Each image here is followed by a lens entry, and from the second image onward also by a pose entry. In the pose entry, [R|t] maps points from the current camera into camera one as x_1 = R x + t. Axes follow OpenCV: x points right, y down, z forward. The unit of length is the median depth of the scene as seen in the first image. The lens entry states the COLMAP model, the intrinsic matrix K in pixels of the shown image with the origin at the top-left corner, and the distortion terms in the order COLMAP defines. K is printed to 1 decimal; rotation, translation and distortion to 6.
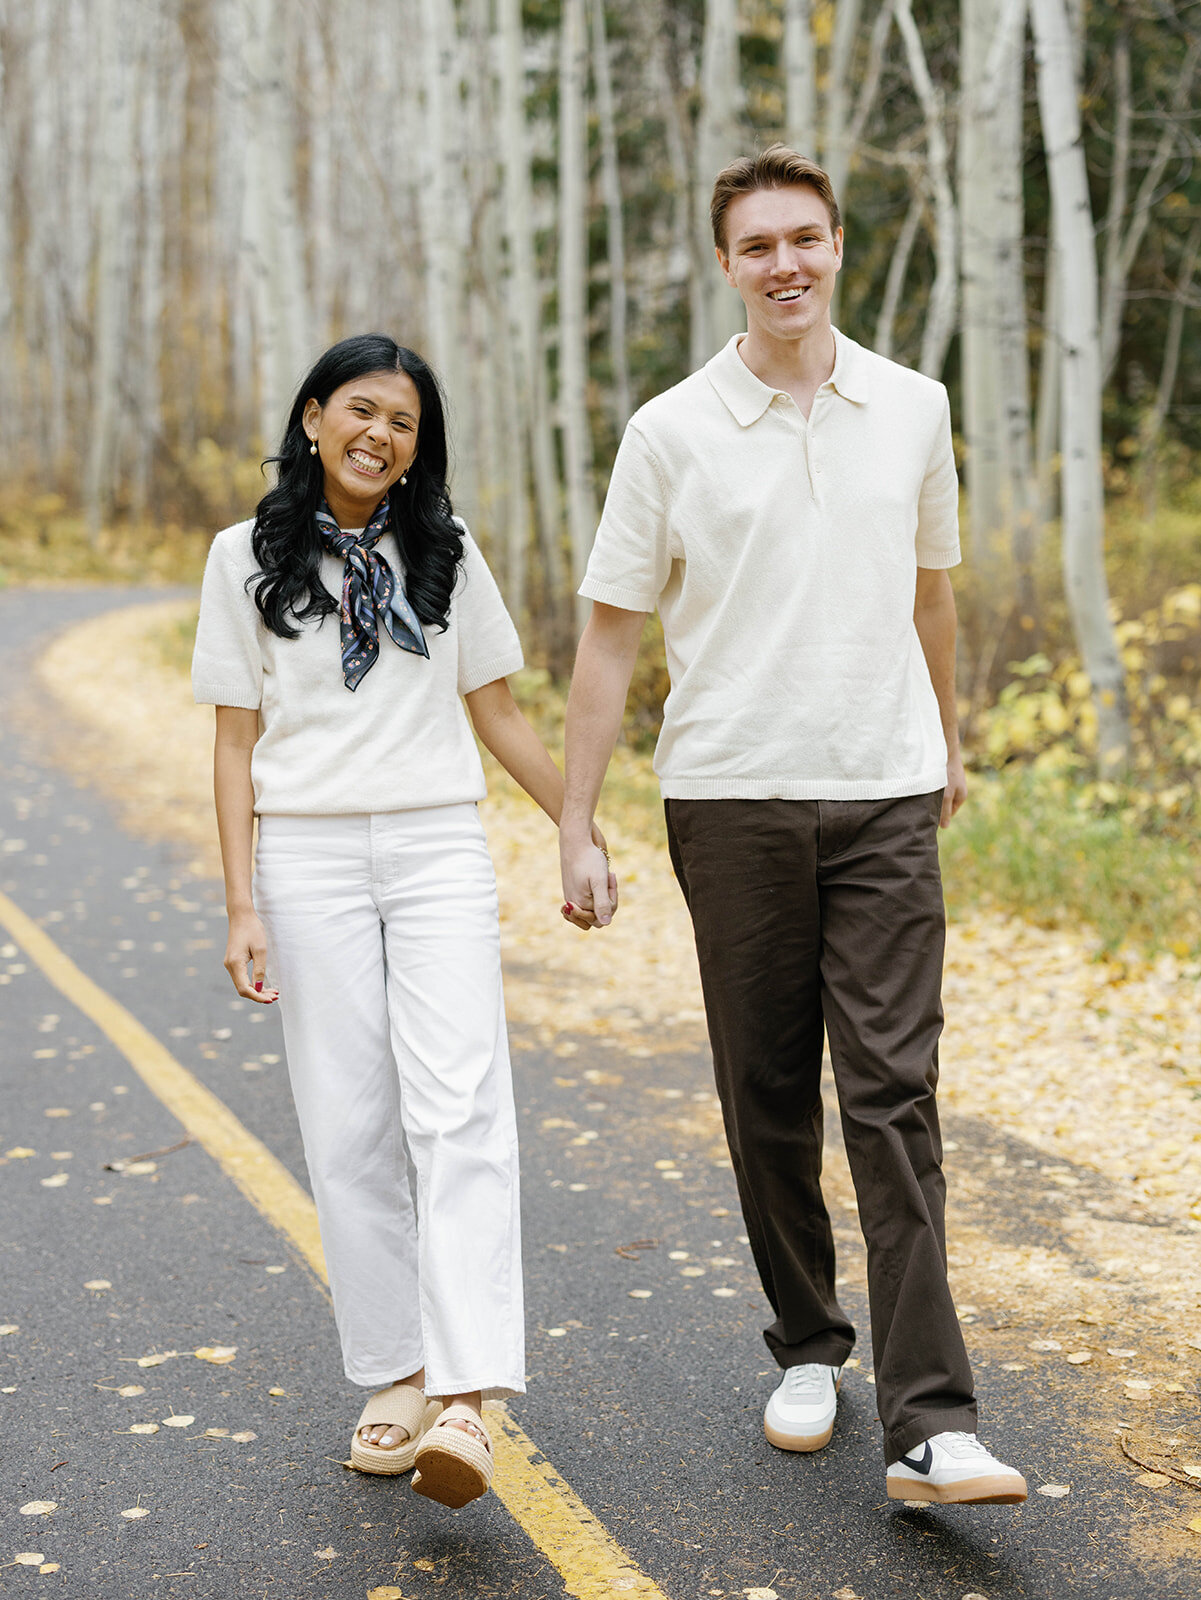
lens RADIAL K [[3518.3, 0, 654.1], [0, 3518.3, 798.9], [0, 0, 1]] dist [0.197027, -0.051024]
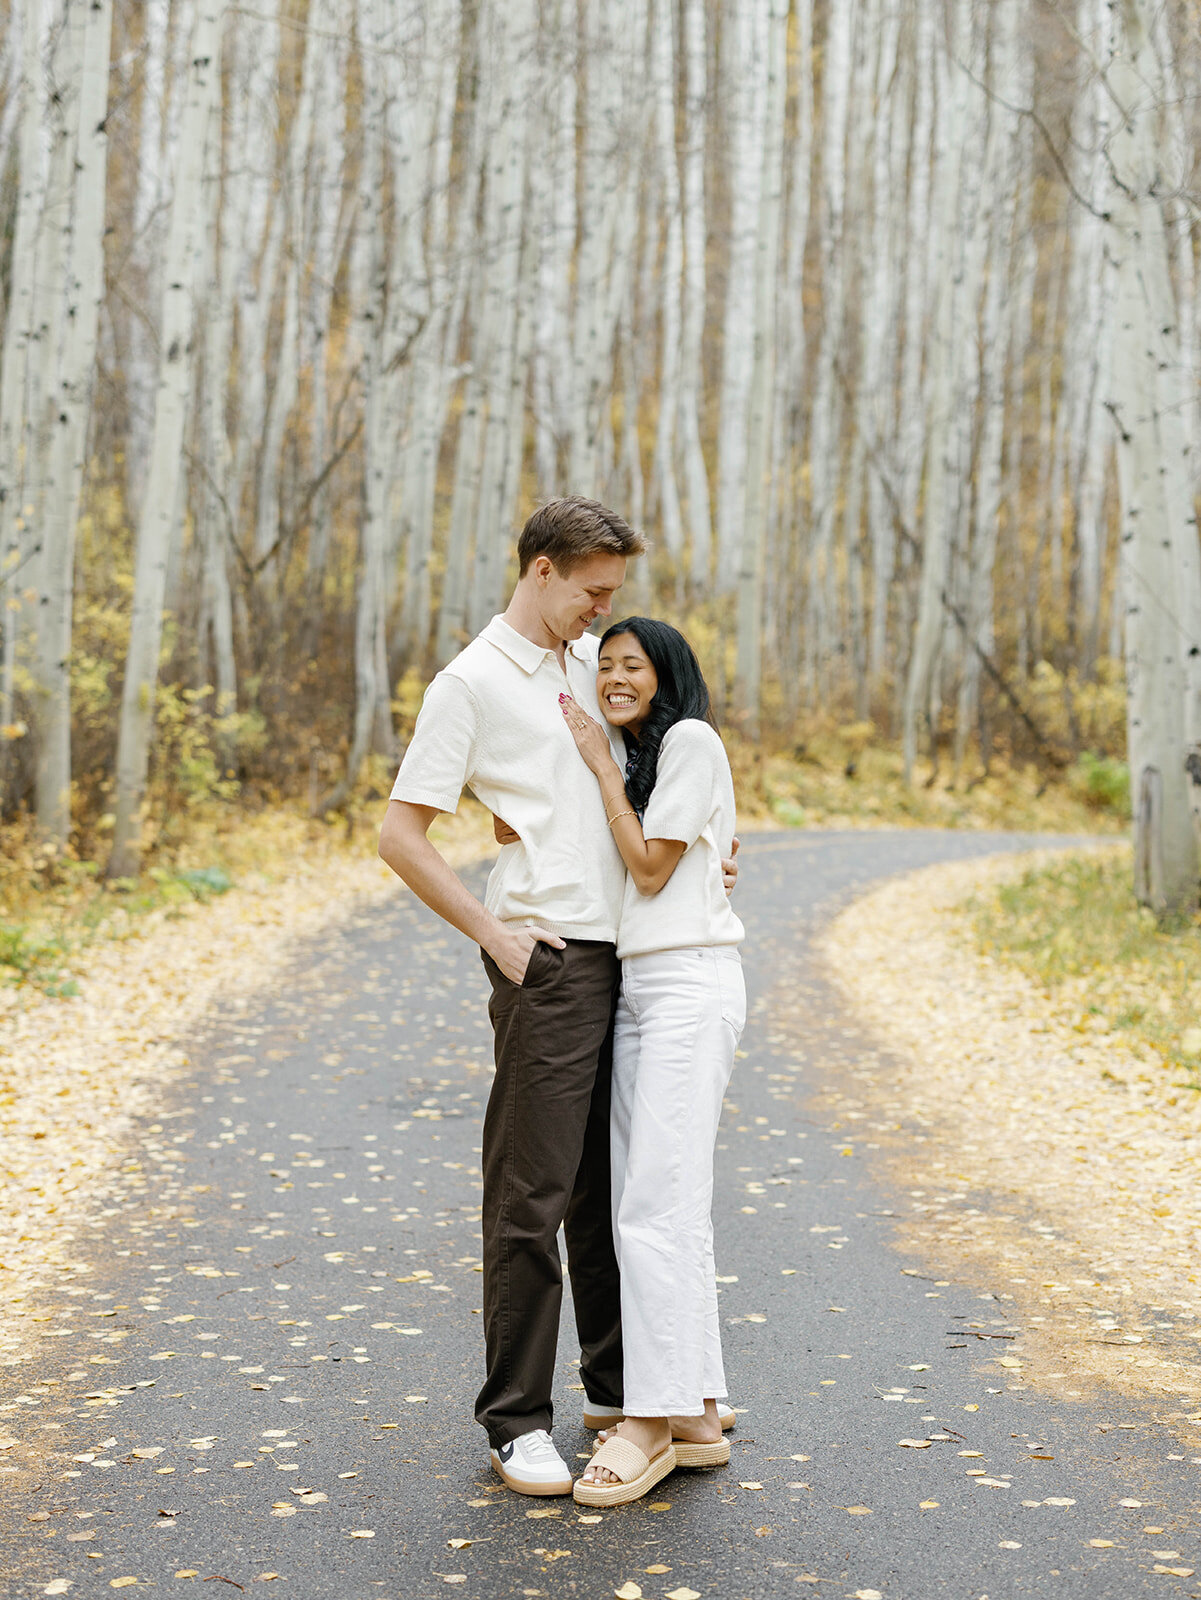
lens RADIAL K [[3594.9, 0, 523.1], [0, 3594.9, 801.4], [0, 0, 1]] dist [0.005583, 0.062797]
pose [[0.964051, 0.025705, -0.264470, -0.017037], [-0.042484, 0.997417, -0.057921, -0.011268], [0.262298, 0.067075, 0.962653, 0.129916]]
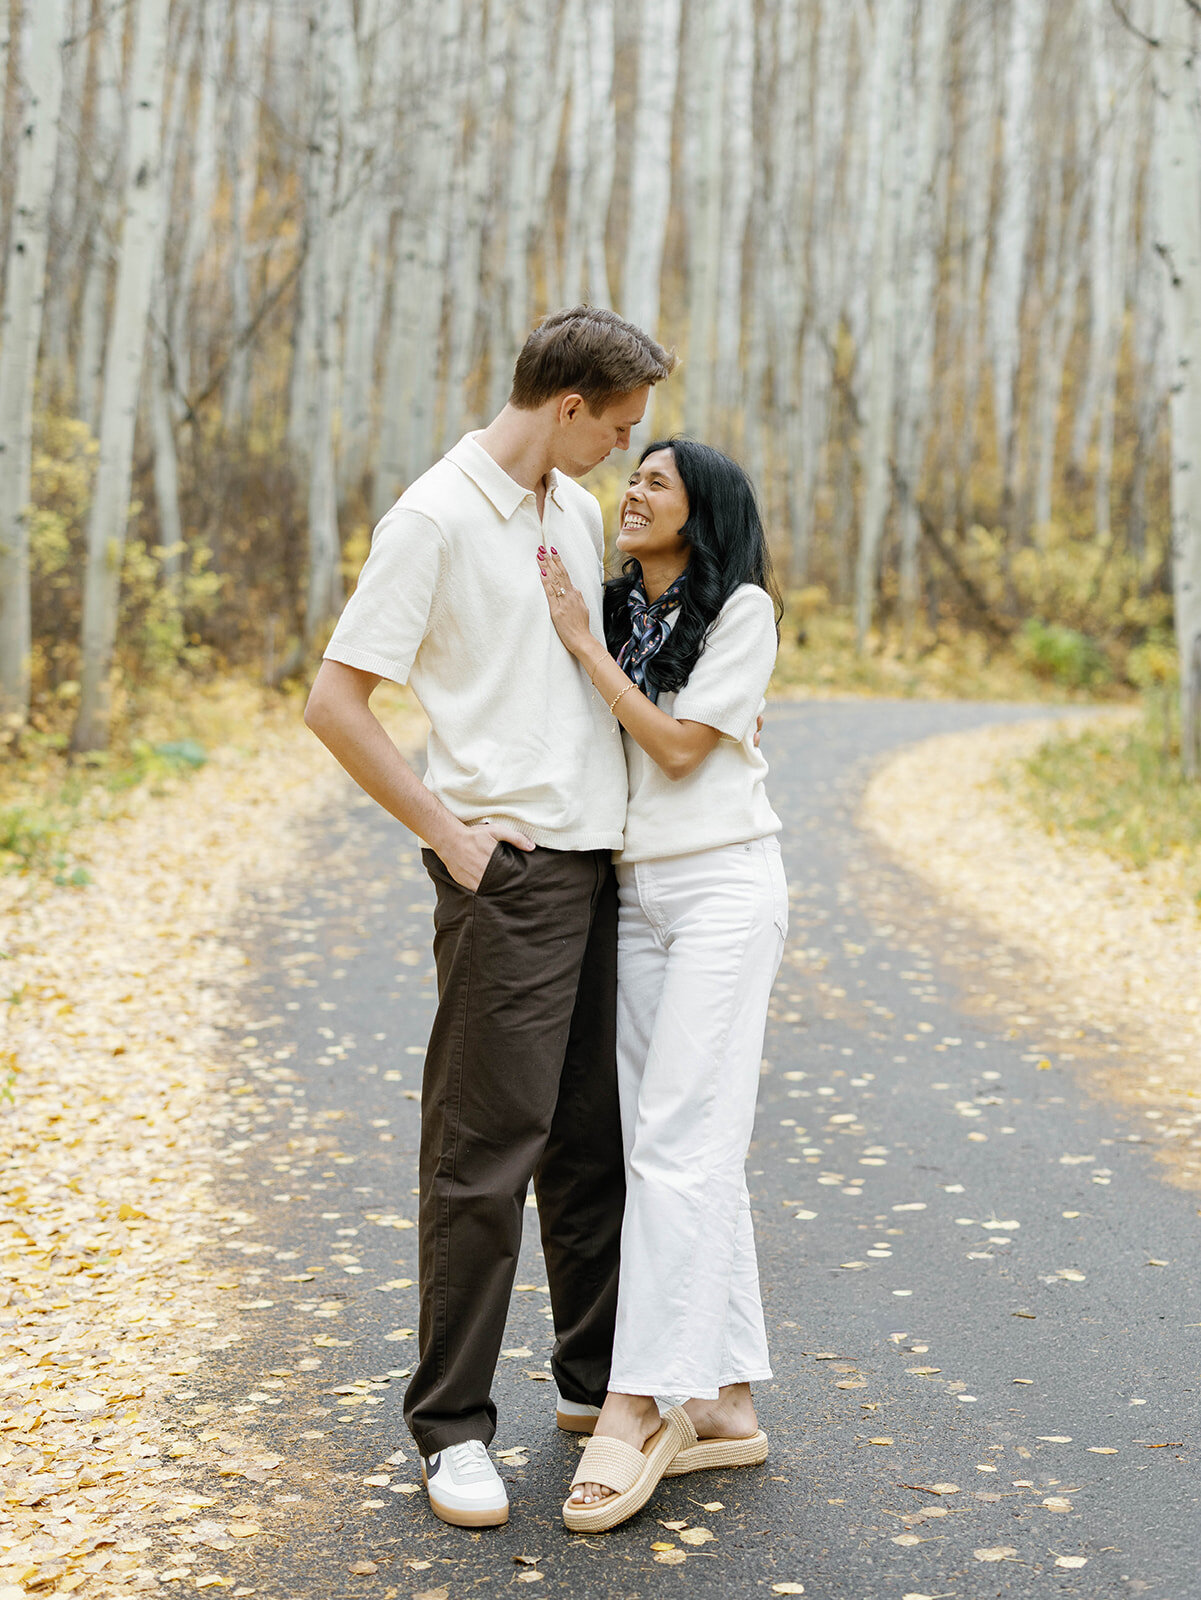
lens RADIAL K [[3615.5, 0, 670.0], [0, 3615.5, 829.9], [0, 0, 1]] dist [-0.005786, 0.008182]
pose [[0.983271, 0.035770, -0.178605, -0.046096], [-0.039496, 0.999069, -0.017352, -0.012142], [0.177818, 0.024116, 0.983768, 0.155474]]
